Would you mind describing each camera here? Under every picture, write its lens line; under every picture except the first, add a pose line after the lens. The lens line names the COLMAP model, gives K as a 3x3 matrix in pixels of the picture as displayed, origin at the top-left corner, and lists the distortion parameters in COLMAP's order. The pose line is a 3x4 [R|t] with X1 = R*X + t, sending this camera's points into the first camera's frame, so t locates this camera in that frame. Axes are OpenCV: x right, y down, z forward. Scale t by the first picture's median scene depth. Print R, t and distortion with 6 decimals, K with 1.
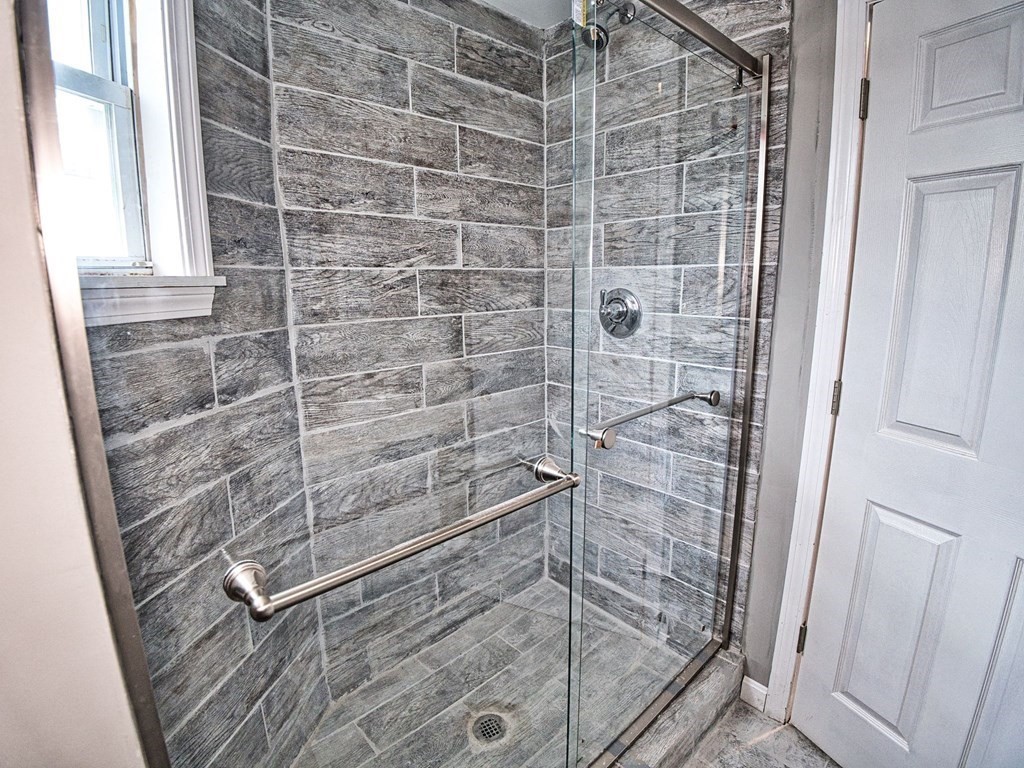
lens RADIAL K [[500.1, 0, 510.6], [0, 500.1, 373.9], [0, 0, 1]] dist [-0.042990, -0.009526]
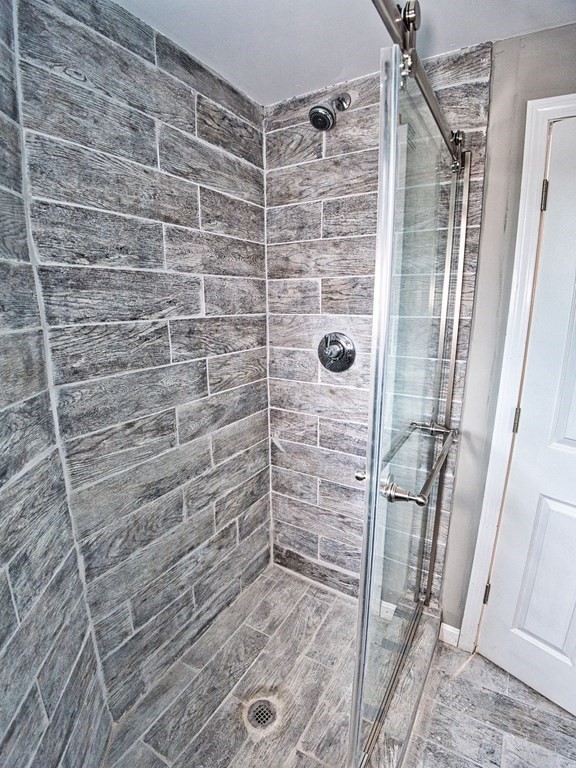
lens RADIAL K [[375.1, 0, 285.6], [0, 375.1, 385.9], [0, 0, 1]] dist [-0.042990, -0.009526]
pose [[0.963321, -0.052739, 0.263117, -0.166579], [0.044003, 0.998270, 0.038988, -0.091816], [-0.264718, -0.025980, 0.963976, 0.164669]]
